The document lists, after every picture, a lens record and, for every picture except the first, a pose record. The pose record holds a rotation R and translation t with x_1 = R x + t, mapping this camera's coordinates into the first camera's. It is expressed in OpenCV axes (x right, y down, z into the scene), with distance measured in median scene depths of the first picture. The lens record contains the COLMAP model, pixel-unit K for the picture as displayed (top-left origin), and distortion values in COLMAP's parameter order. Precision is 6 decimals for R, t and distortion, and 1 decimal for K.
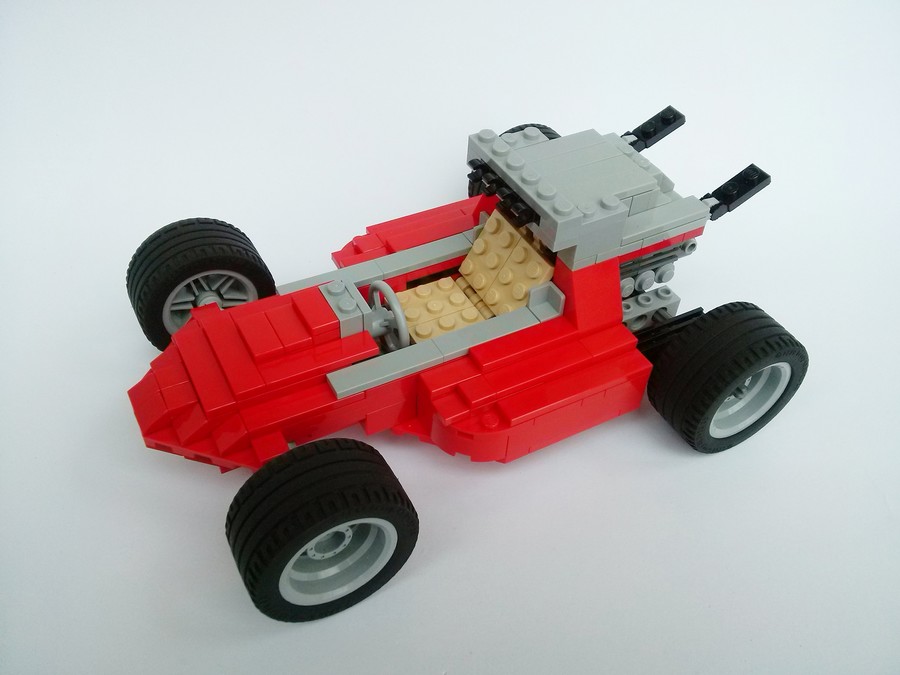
lens RADIAL K [[839.9, 0, 447.2], [0, 839.9, 341.0], [0, 0, 1]] dist [0.004084, 0.000000]
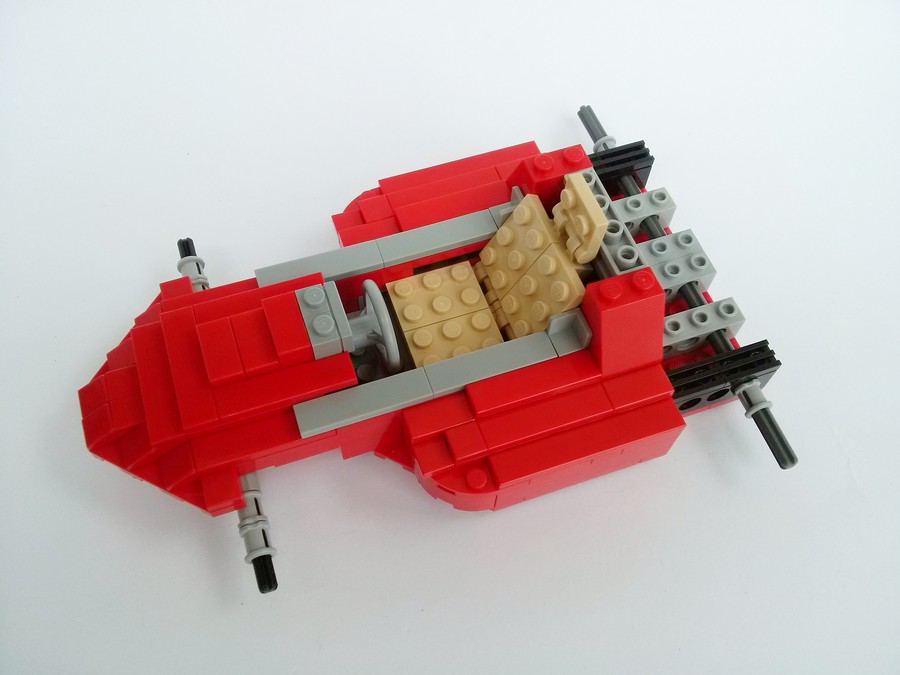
lens RADIAL K [[839.9, 0, 450.4], [0, 839.9, 327.6], [0, 0, 1]] dist [0.004084, 0.000000]
pose [[0.987626, 0.121708, -0.098899, 0.085569], [-0.090326, 0.956992, 0.275694, -0.270107], [0.128200, -0.263350, 0.956144, 0.203171]]
